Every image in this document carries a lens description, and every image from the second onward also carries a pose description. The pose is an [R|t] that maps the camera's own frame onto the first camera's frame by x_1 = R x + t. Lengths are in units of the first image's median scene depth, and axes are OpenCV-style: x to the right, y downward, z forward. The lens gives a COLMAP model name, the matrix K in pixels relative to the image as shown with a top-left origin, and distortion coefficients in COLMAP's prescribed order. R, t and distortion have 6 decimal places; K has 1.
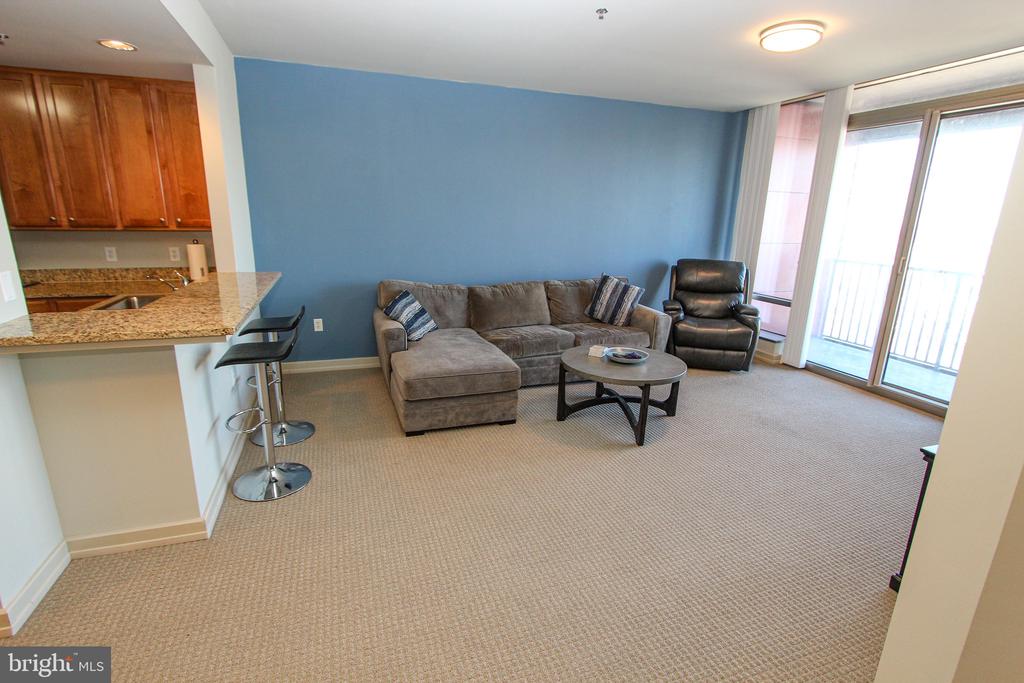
lens RADIAL K [[484.7, 0, 509.9], [0, 484.7, 343.4], [0, 0, 1]] dist [-0.014638, 0.000452]
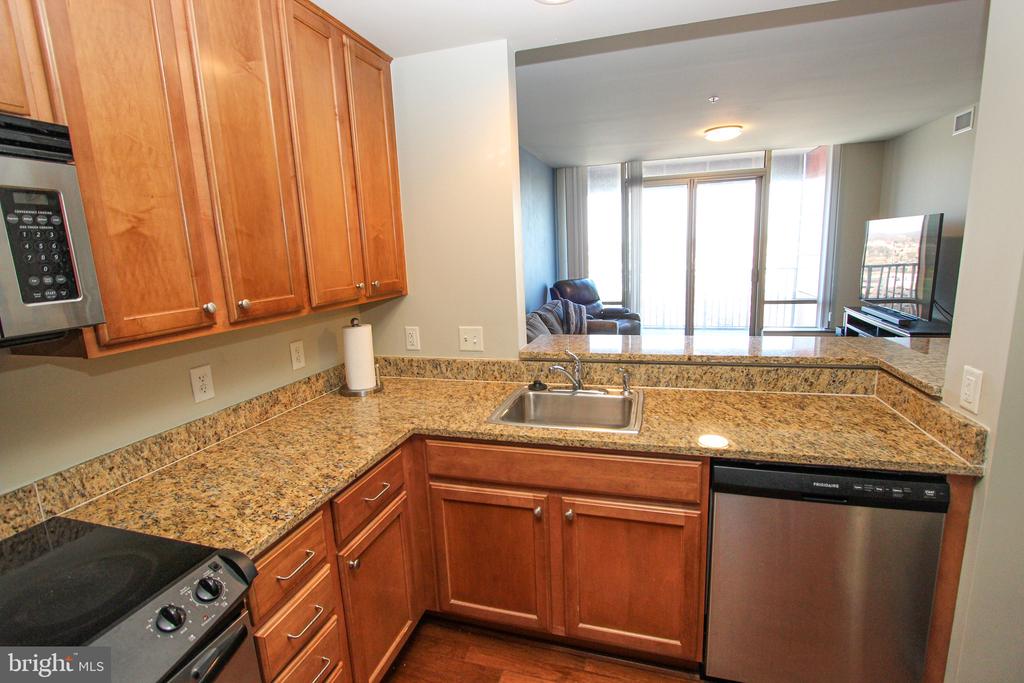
lens RADIAL K [[474.6, 0, 510.8], [0, 474.6, 337.5], [0, 0, 1]] dist [-0.017792, 0.001555]
pose [[0.592211, -0.193100, 0.782304, -0.978025], [0.258057, 0.965177, 0.042888, -0.171260], [-0.763343, 0.176481, 0.621419, 0.526093]]
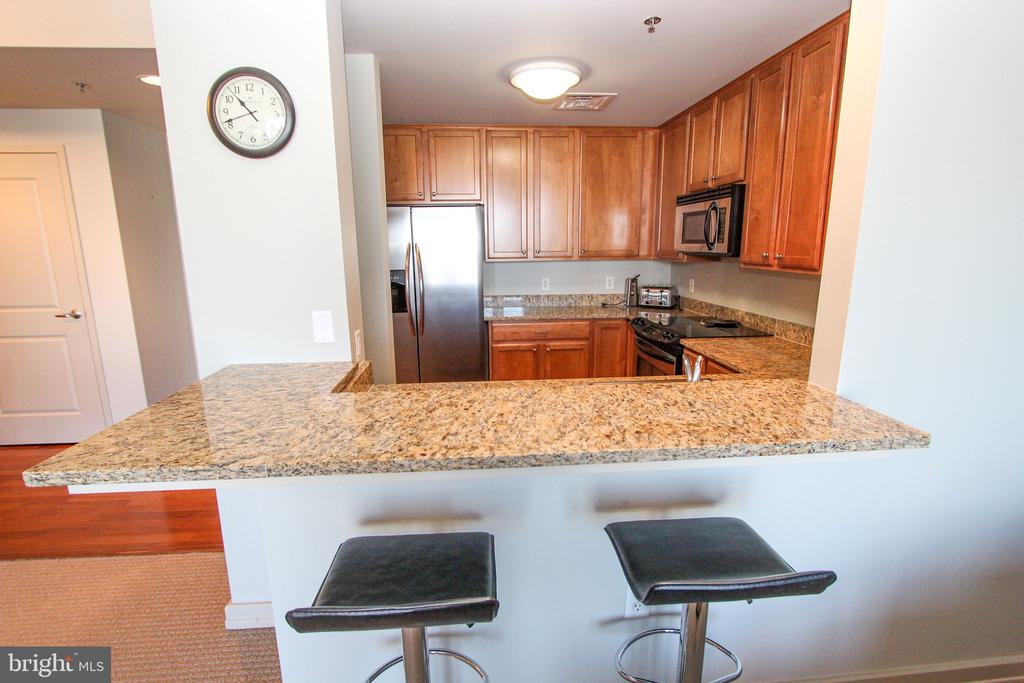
lens RADIAL K [[484.7, 0, 509.9], [0, 484.7, 343.4], [0, 0, 1]] dist [-0.014638, 0.000452]
pose [[-0.253142, 0.177135, -0.951074, -0.118776], [-0.242715, 0.940023, 0.239679, -0.191187], [0.936487, 0.291513, -0.194966, 0.721772]]
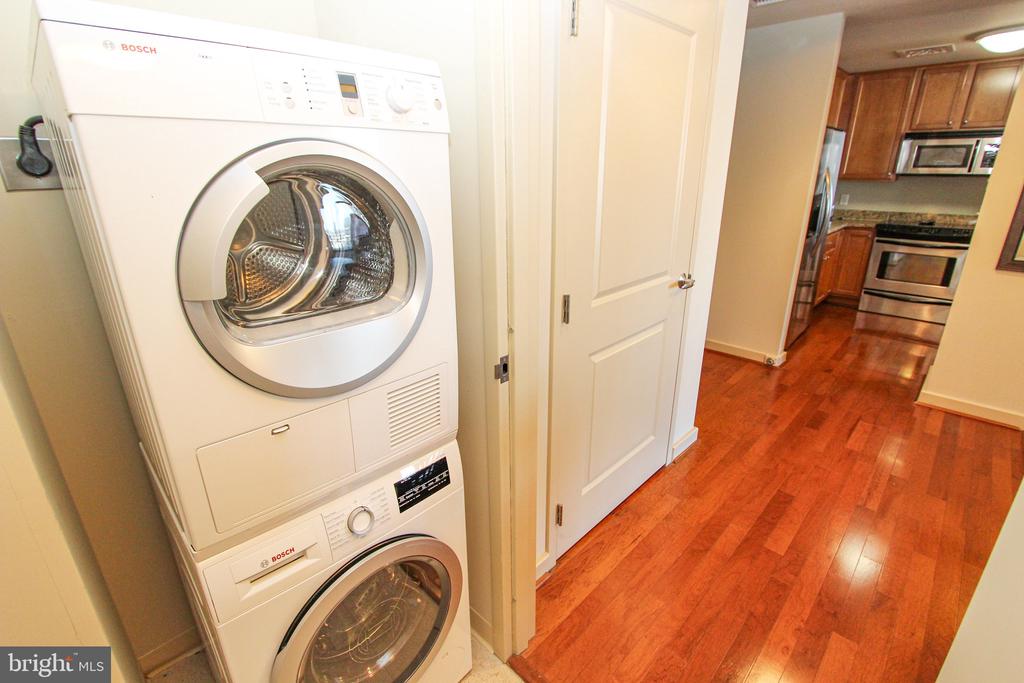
lens RADIAL K [[474.6, 0, 510.8], [0, 474.6, 337.5], [0, 0, 1]] dist [-0.017792, 0.001555]
pose [[0.440678, 0.279435, -0.853065, -0.370045], [-0.206902, 0.956346, 0.206384, 0.154857], [0.873496, 0.085552, 0.479256, -0.648308]]
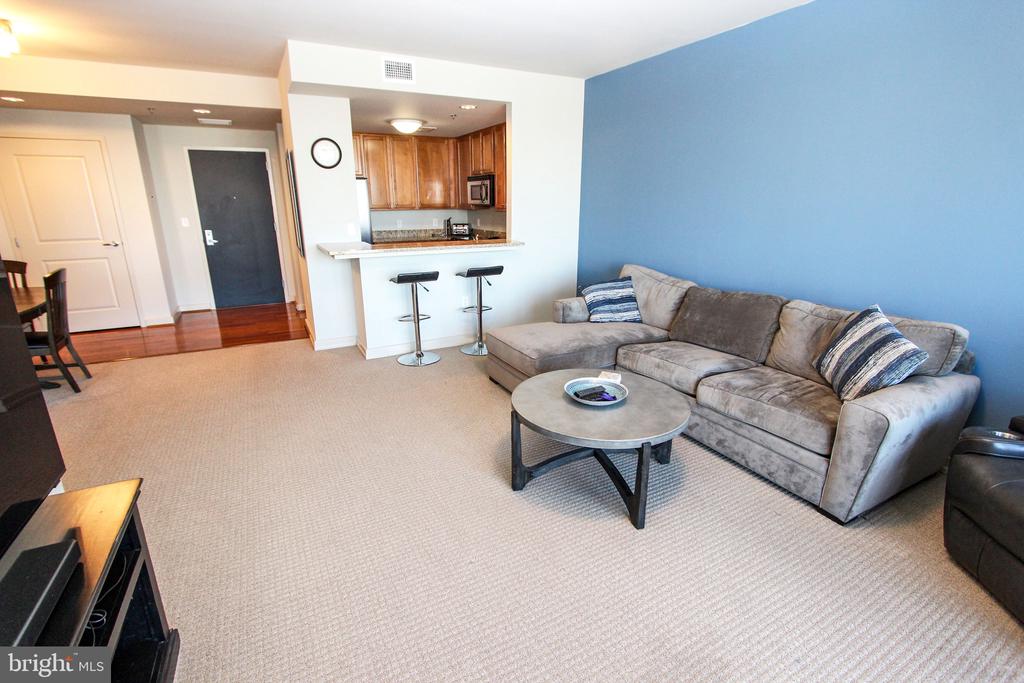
lens RADIAL K [[475.0, 0, 508.6], [0, 475.0, 342.7], [0, 0, 1]] dist [-0.018688, 0.001884]
pose [[0.144462, 0.263771, -0.953706, 0.799788], [-0.246246, 0.943078, 0.223532, -0.154278], [0.958381, 0.202554, 0.201191, 0.674169]]
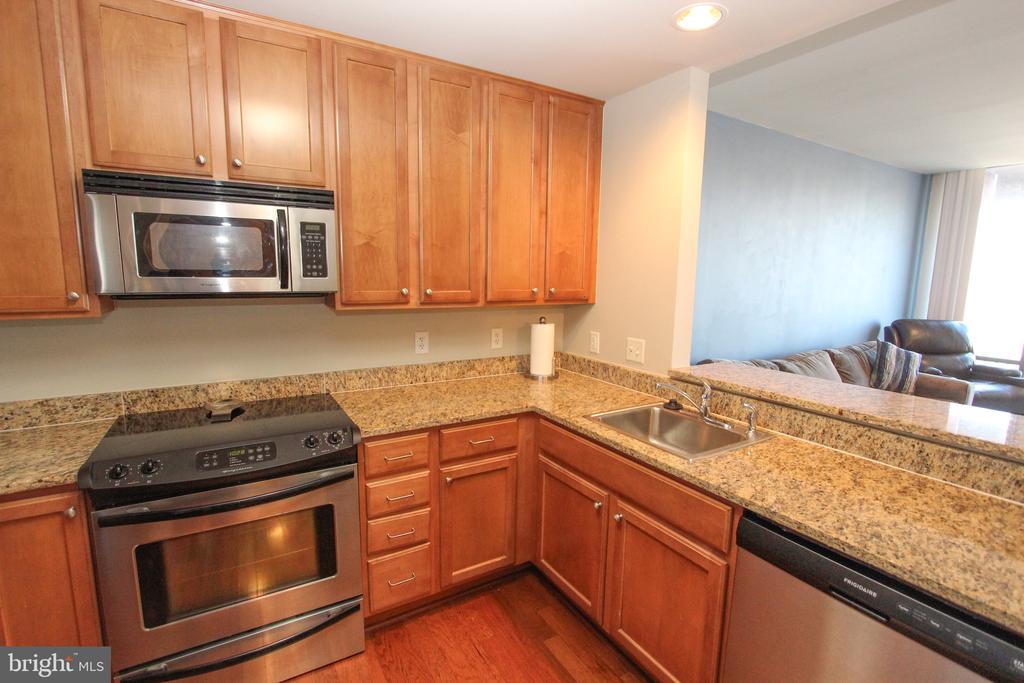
lens RADIAL K [[475.0, 0, 508.6], [0, 475.0, 342.7], [0, 0, 1]] dist [-0.018688, 0.001884]
pose [[0.980576, -0.035584, 0.192886, -0.833504], [0.055485, 0.993562, -0.098777, -0.114633], [-0.188129, 0.107560, 0.976237, 0.347251]]
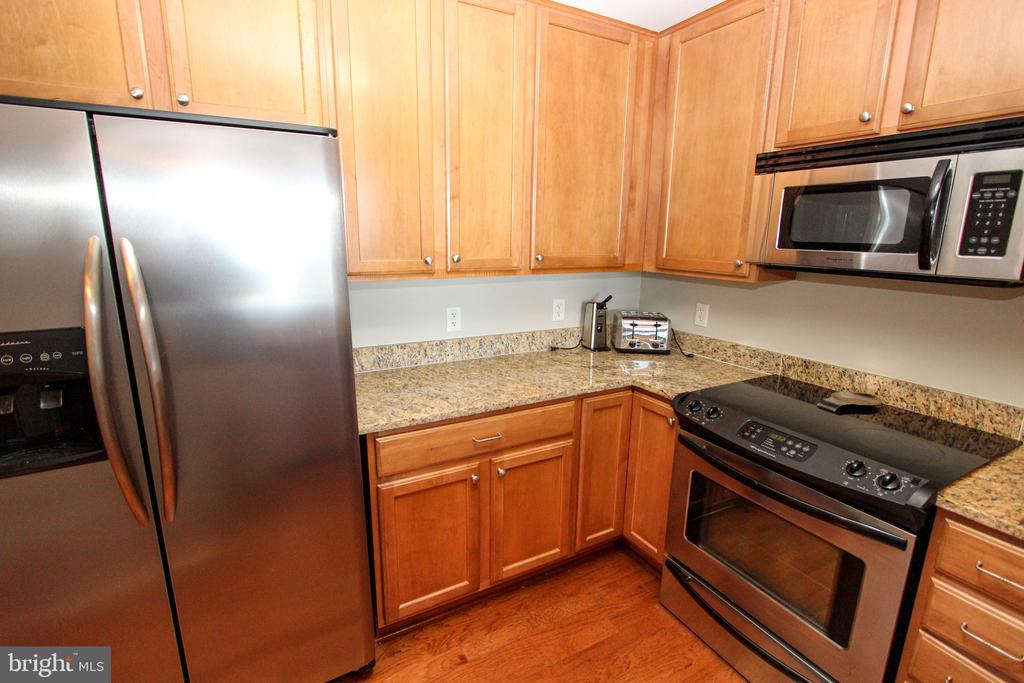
lens RADIAL K [[474.6, 0, 510.8], [0, 474.6, 337.5], [0, 0, 1]] dist [-0.017792, 0.001555]
pose [[0.165885, 0.191611, -0.967351, -0.673158], [-0.259149, 0.954935, 0.144711, -0.149331], [0.951485, 0.226683, 0.208065, 0.488939]]
